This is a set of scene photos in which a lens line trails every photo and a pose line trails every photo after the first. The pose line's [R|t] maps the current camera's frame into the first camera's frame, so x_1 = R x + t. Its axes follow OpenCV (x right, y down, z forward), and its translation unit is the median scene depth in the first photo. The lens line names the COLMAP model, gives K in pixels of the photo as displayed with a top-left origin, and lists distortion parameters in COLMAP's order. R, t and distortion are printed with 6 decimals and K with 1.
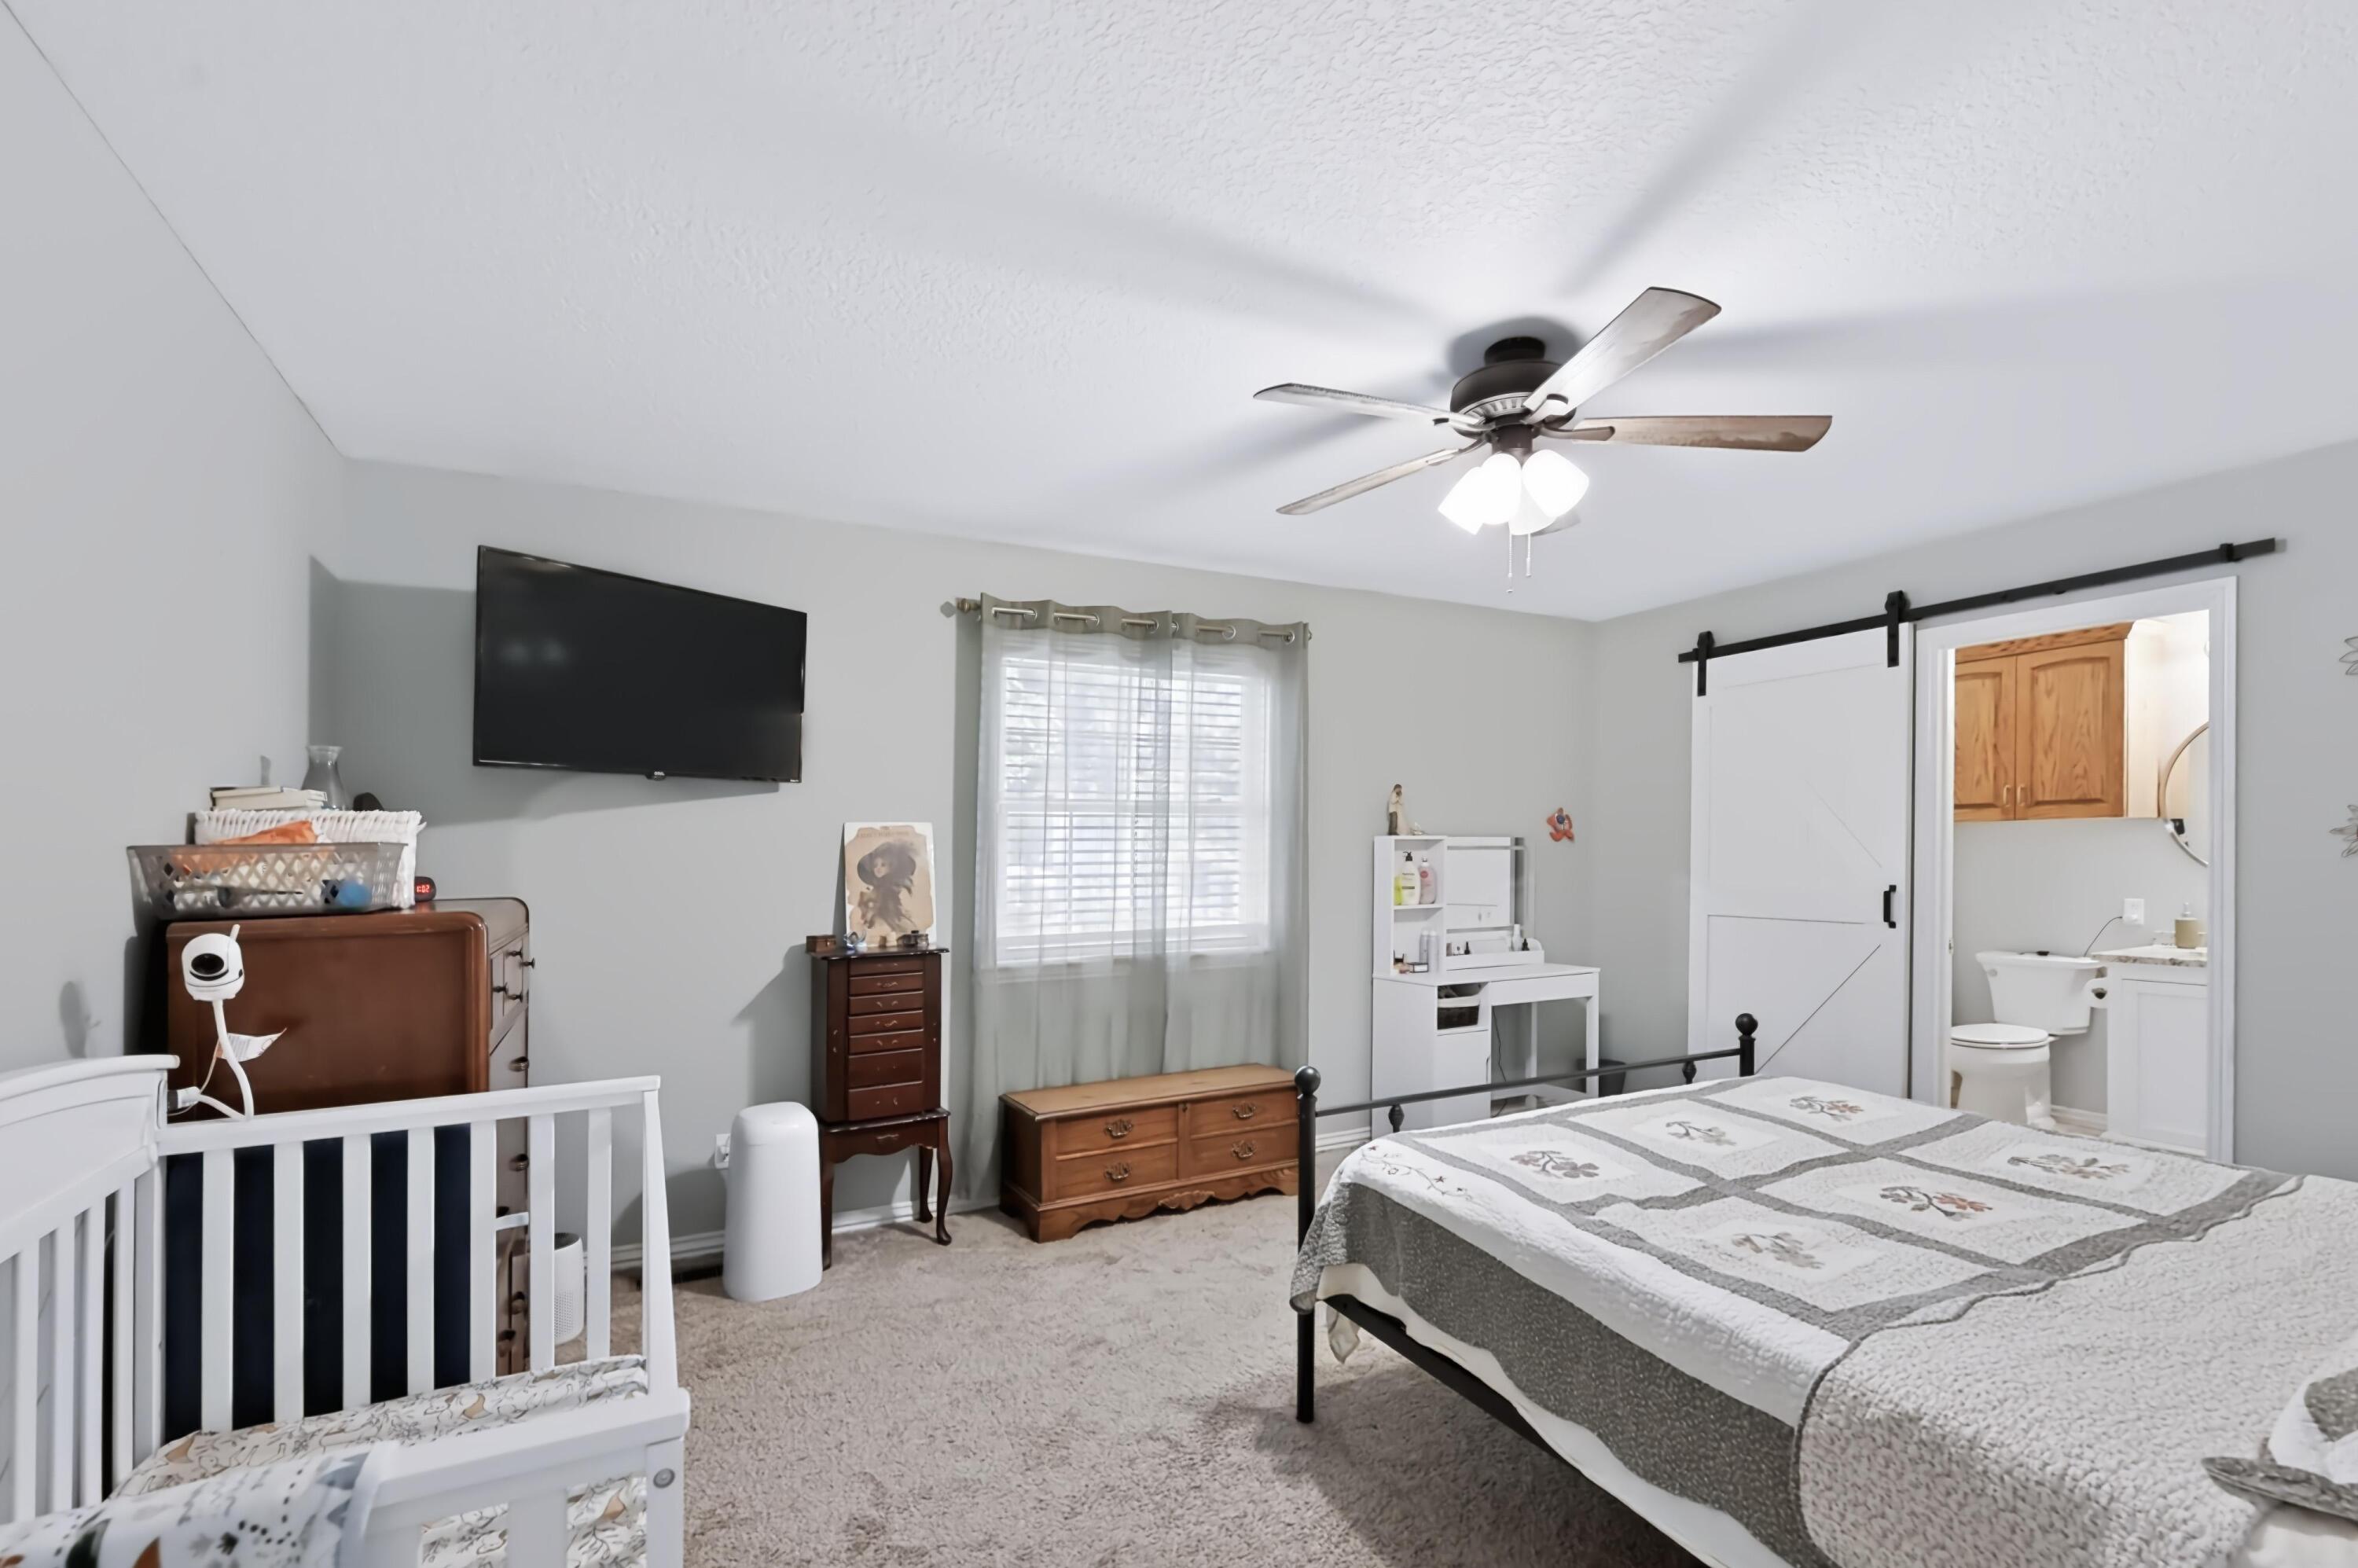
lens RADIAL K [[1053.8, 0, 1188.8], [0, 1053.8, 826.3], [0, 0, 1]] dist [-0.000592, 0.000353]
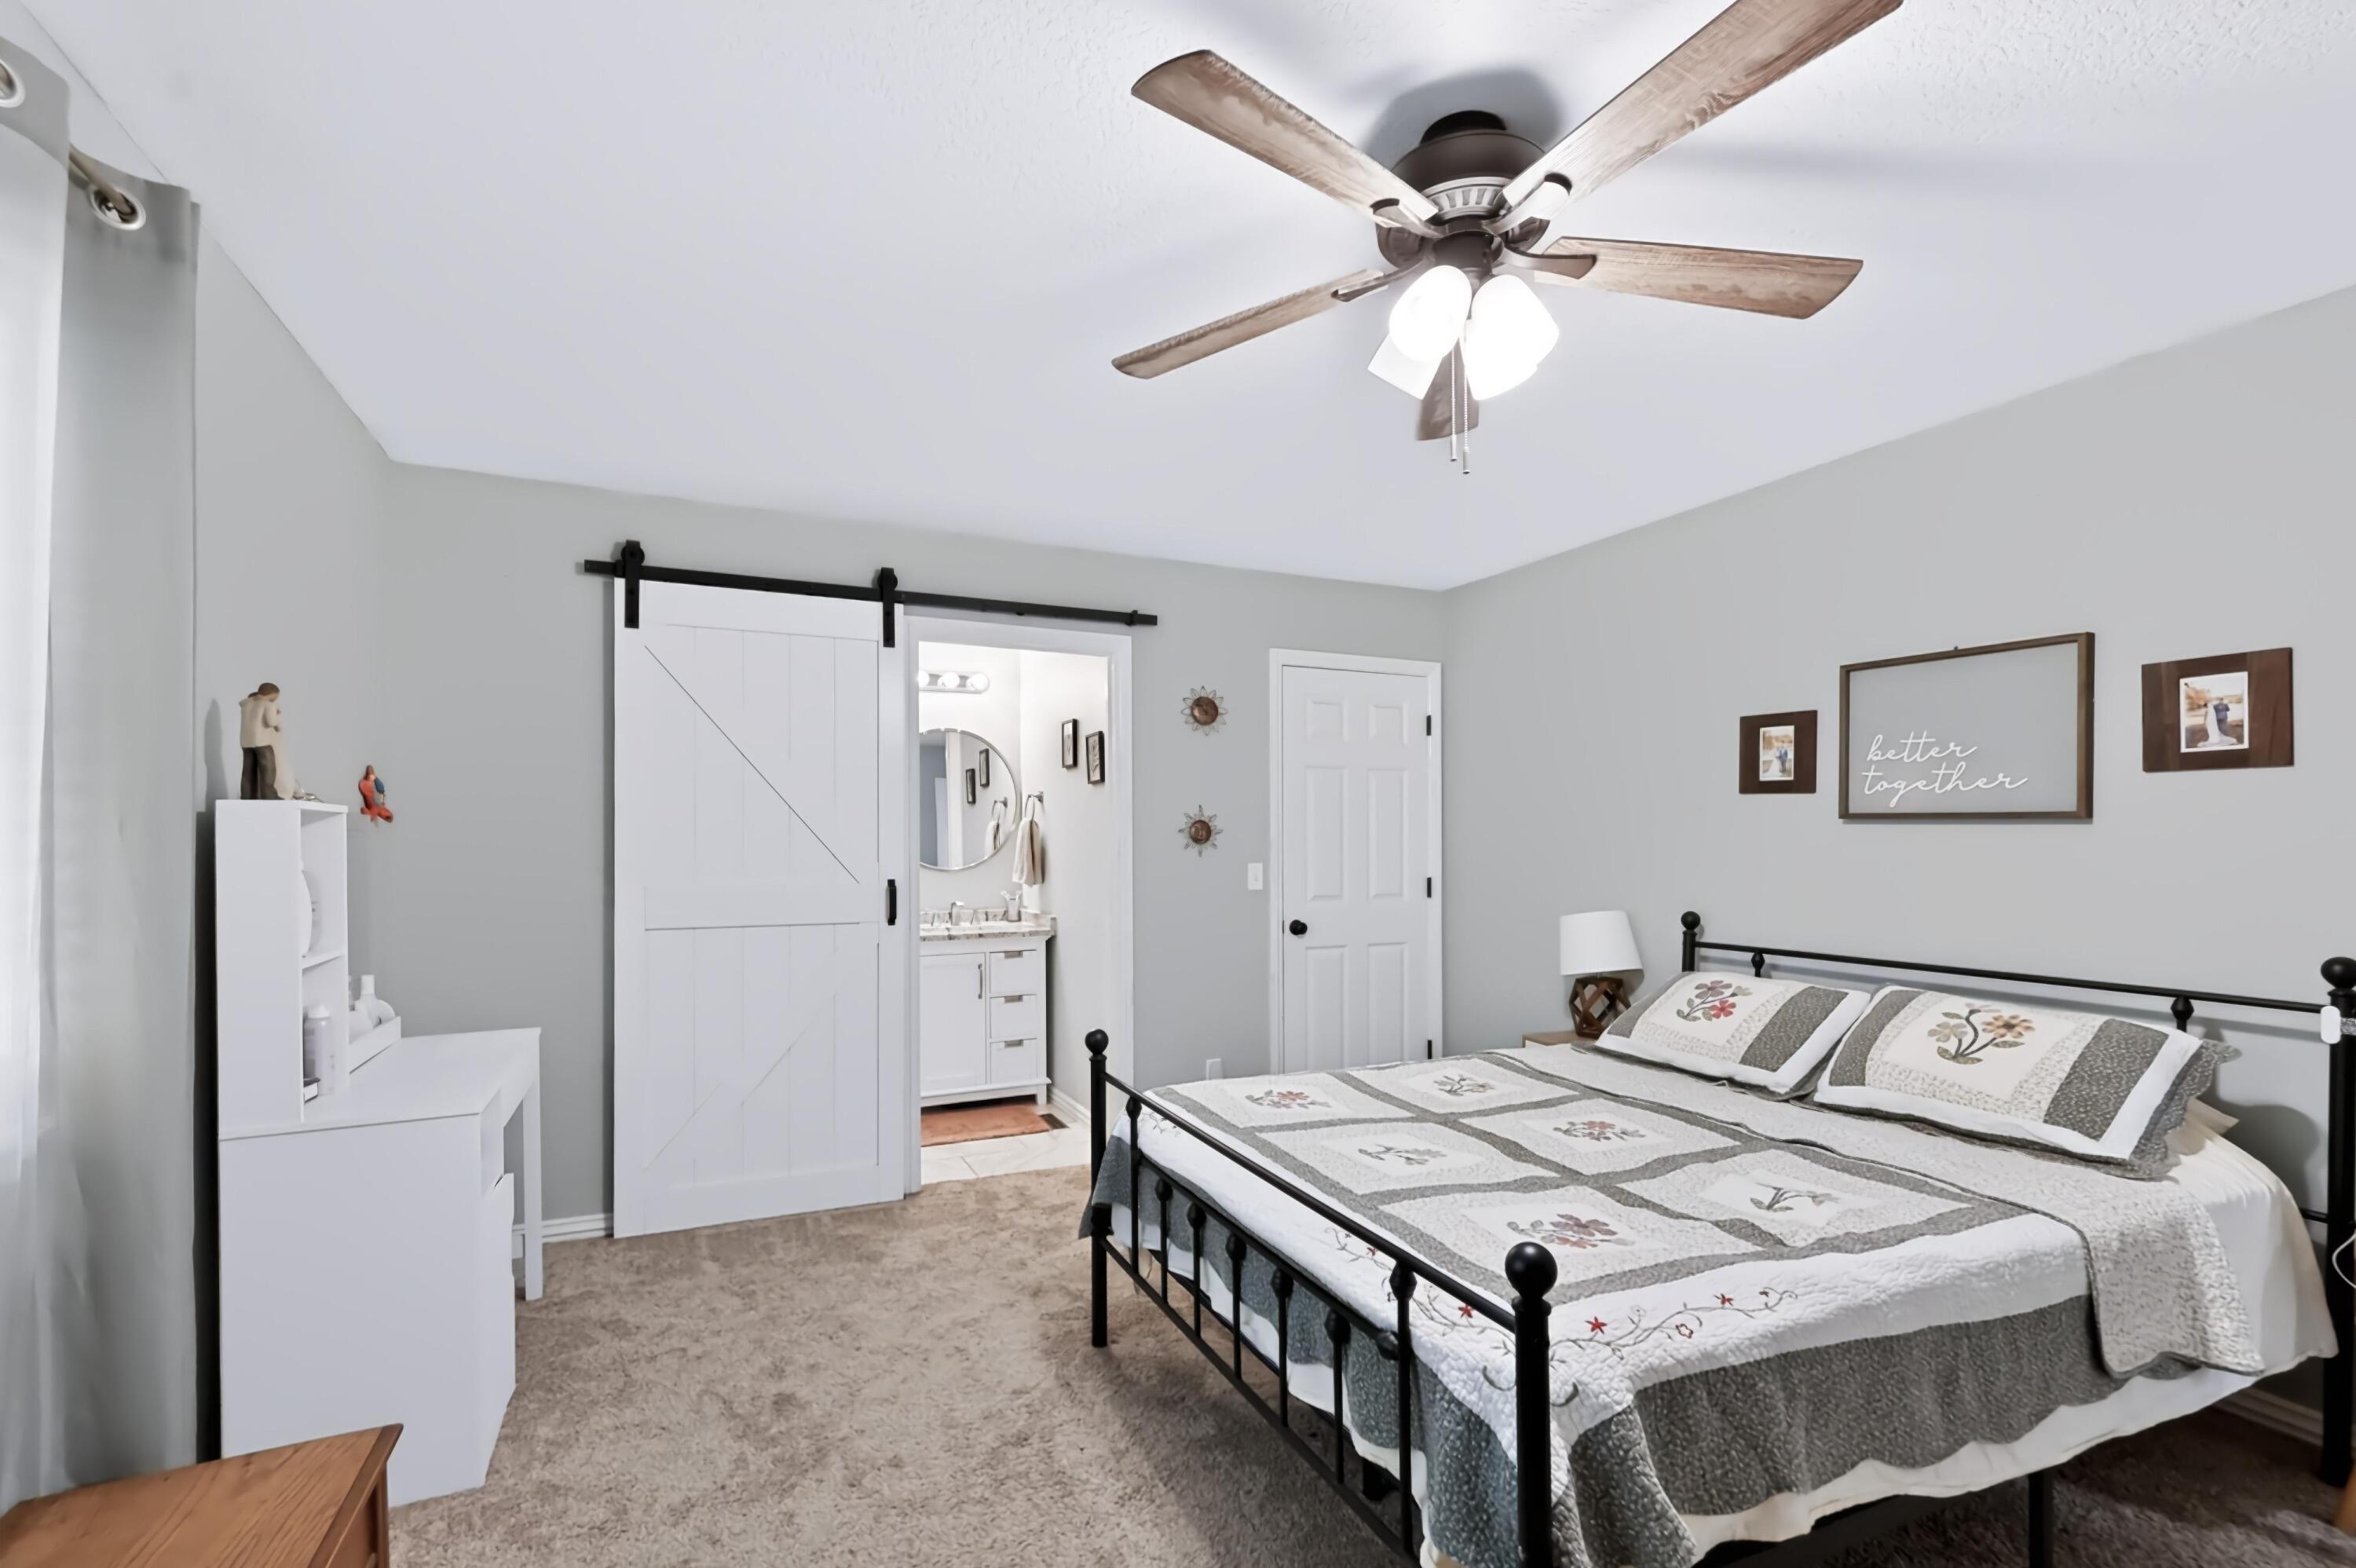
lens RADIAL K [[1045.7, 0, 1165.2], [0, 1045.7, 850.4], [0, 0, 1]] dist [-0.001992, -0.000018]
pose [[0.053127, 0.001431, 0.998587, -0.249755], [-0.023404, 0.999726, -0.000188, 0.023768], [-0.998313, -0.023361, 0.053146, 0.705384]]
